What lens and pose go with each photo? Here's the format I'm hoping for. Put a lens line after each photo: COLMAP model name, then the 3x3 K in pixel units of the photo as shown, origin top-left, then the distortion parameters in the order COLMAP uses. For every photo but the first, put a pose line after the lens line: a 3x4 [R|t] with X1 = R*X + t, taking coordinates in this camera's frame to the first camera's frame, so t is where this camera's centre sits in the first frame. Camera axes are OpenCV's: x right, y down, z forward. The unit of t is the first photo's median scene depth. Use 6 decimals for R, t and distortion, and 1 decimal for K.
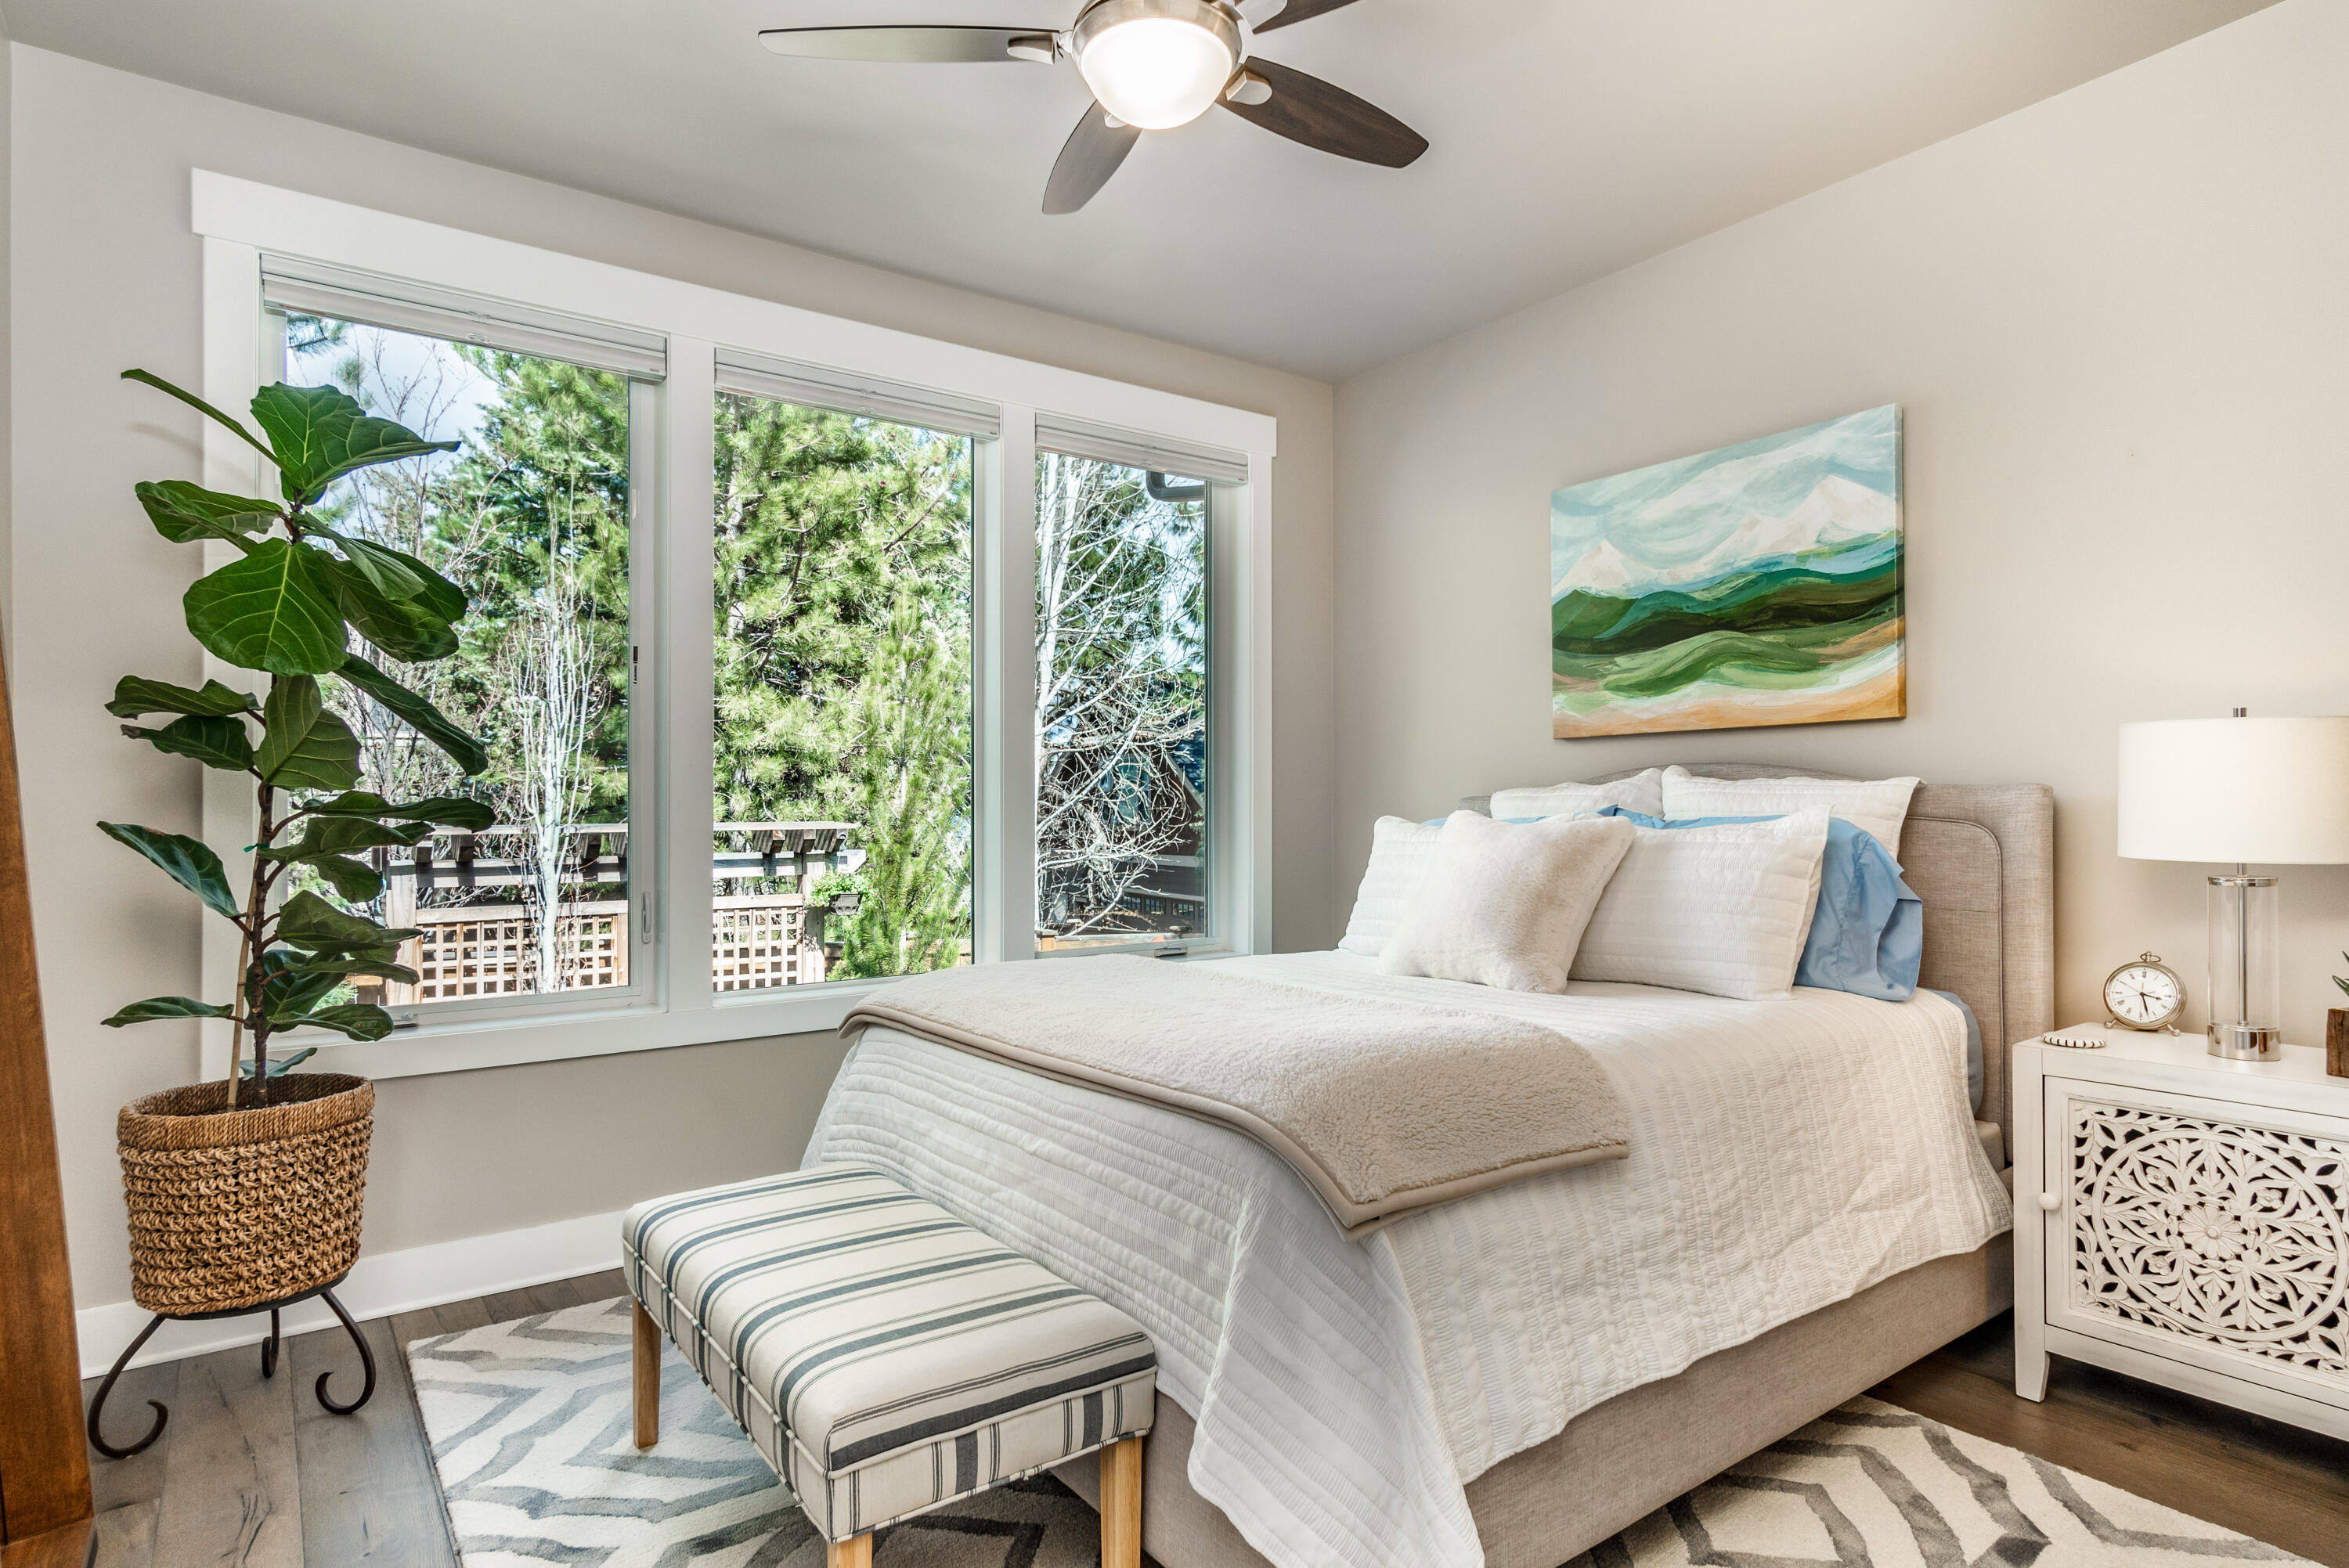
lens RADIAL K [[1263.7, 0, 1175.0], [0, 1263.7, 793.9], [0, 0, 1]] dist [0.005608, 0.001025]
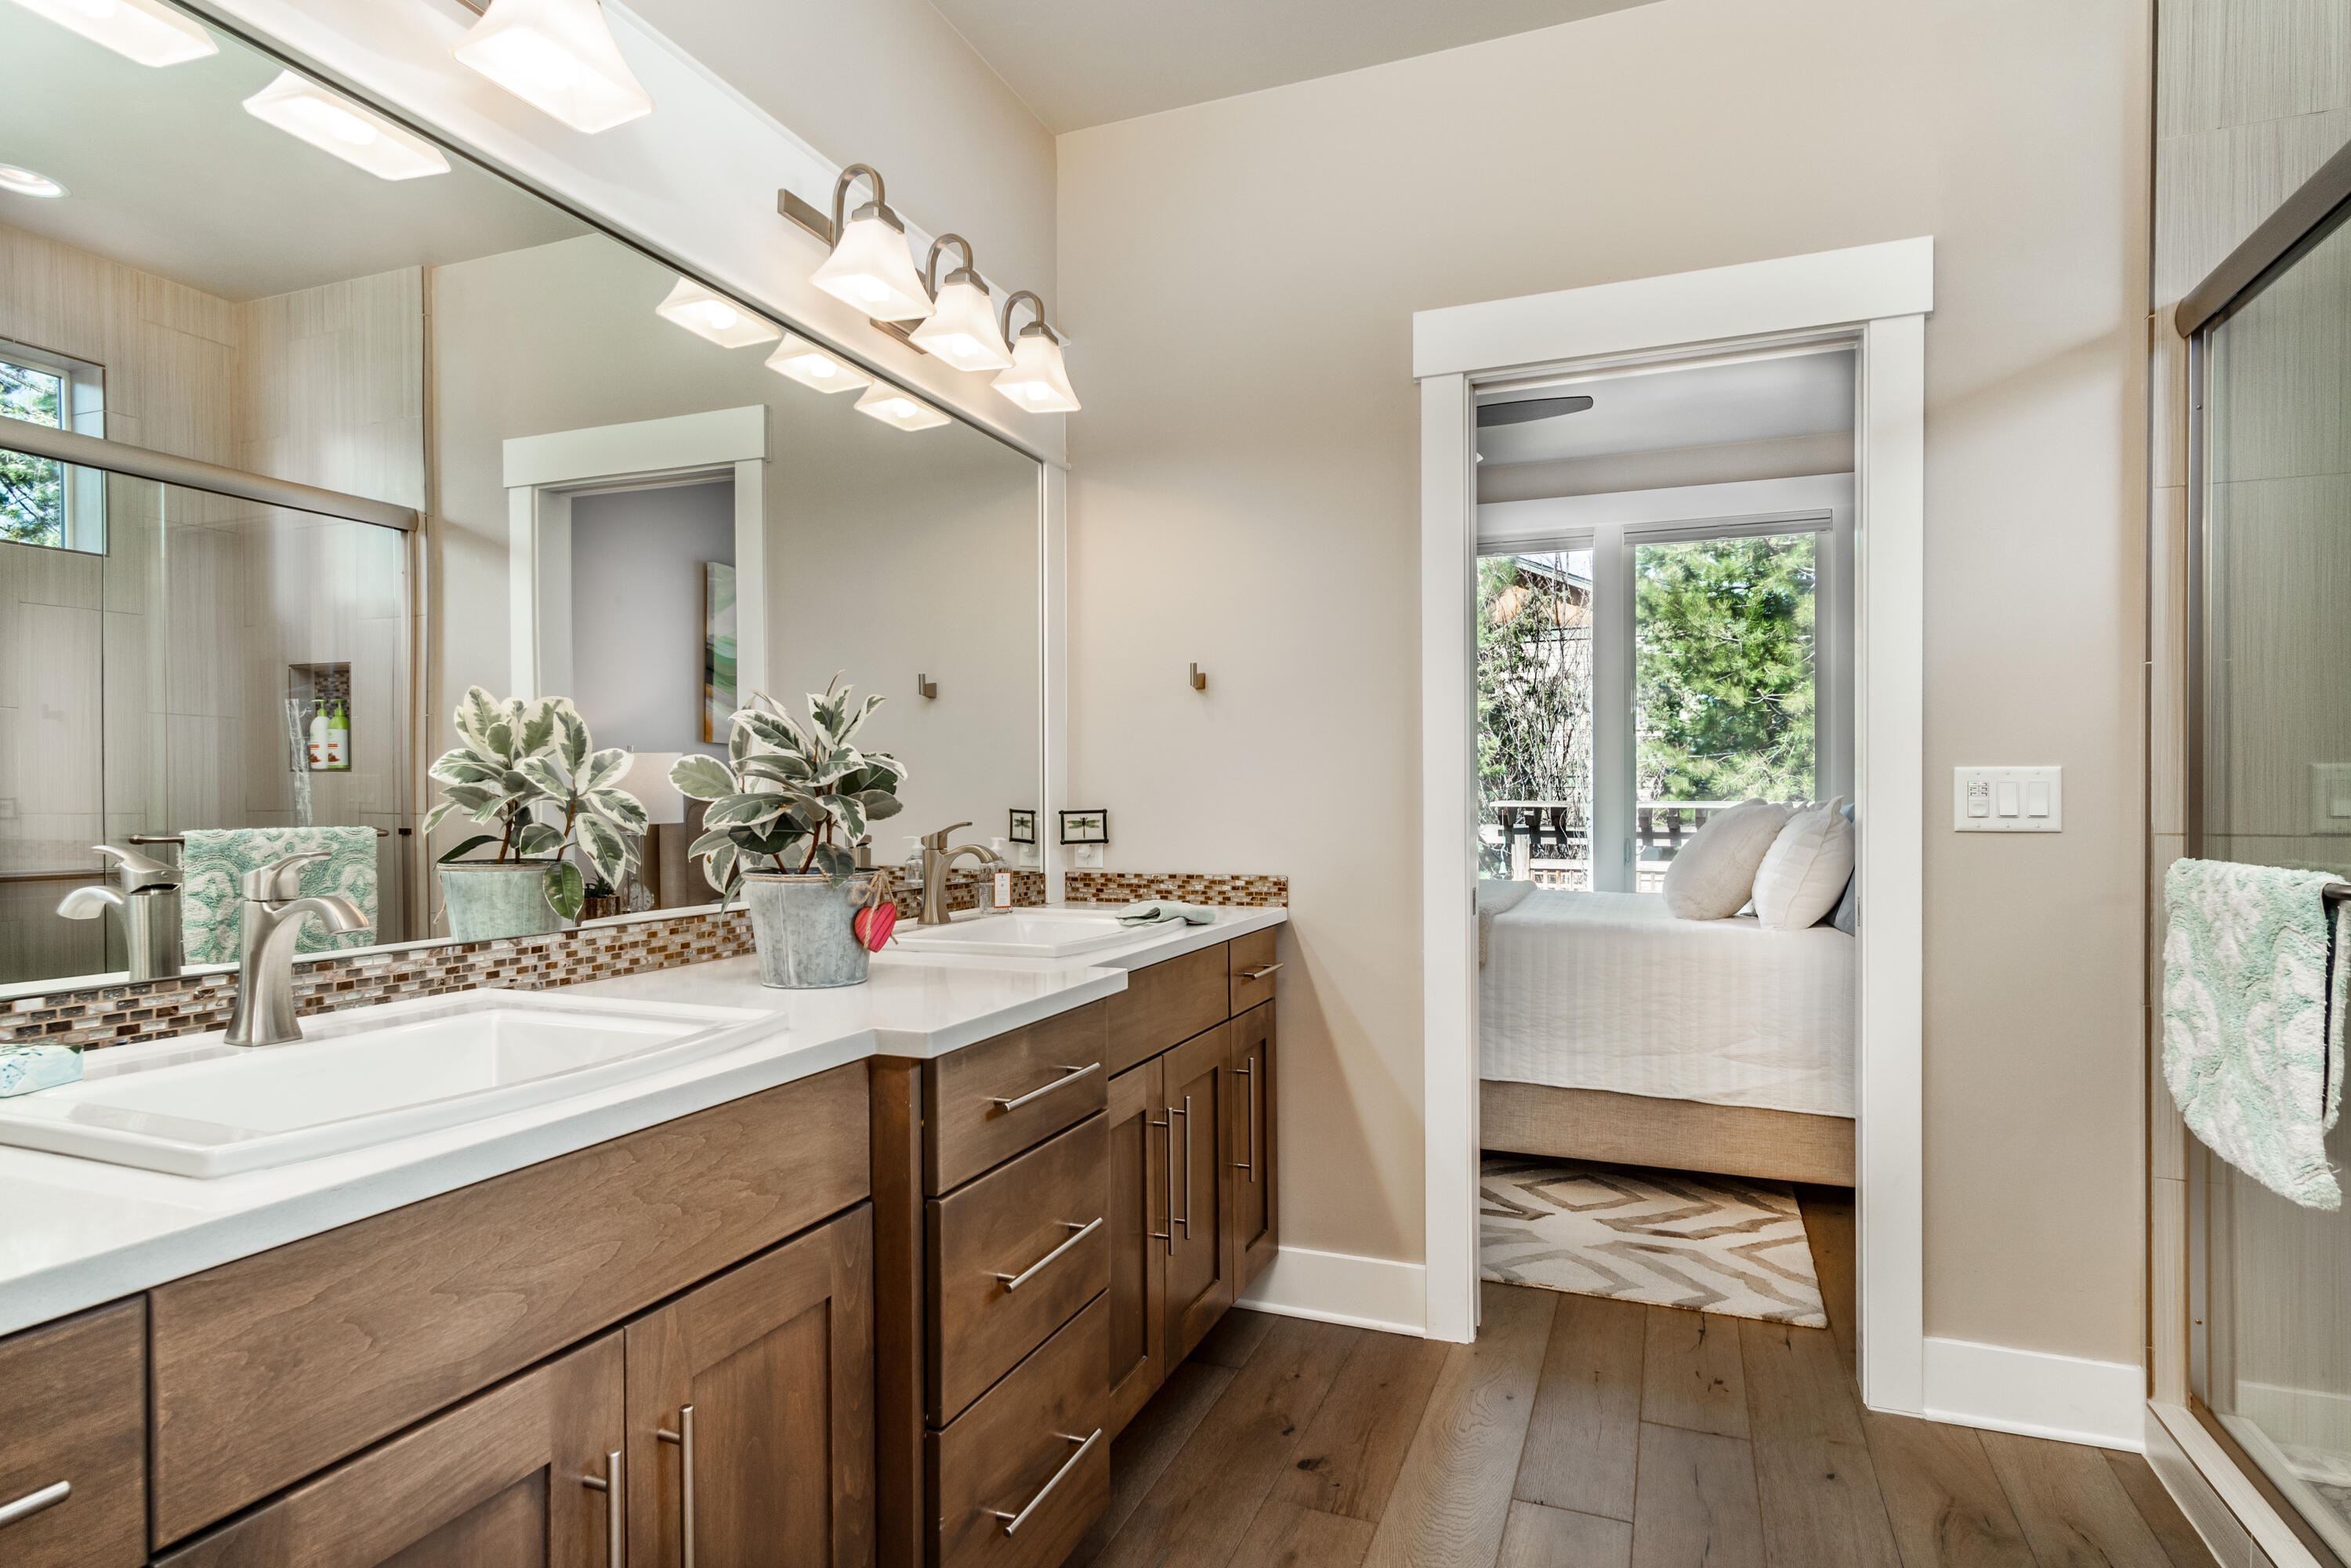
lens RADIAL K [[1264.8, 0, 1173.0], [0, 1264.8, 789.7], [0, 0, 1]] dist [0.005608, 0.001025]
pose [[0.536883, 0.005816, -0.843637, 1.514656], [0.009196, 0.999876, 0.012746, -0.034410], [0.843607, -0.014601, 0.536763, -0.424912]]
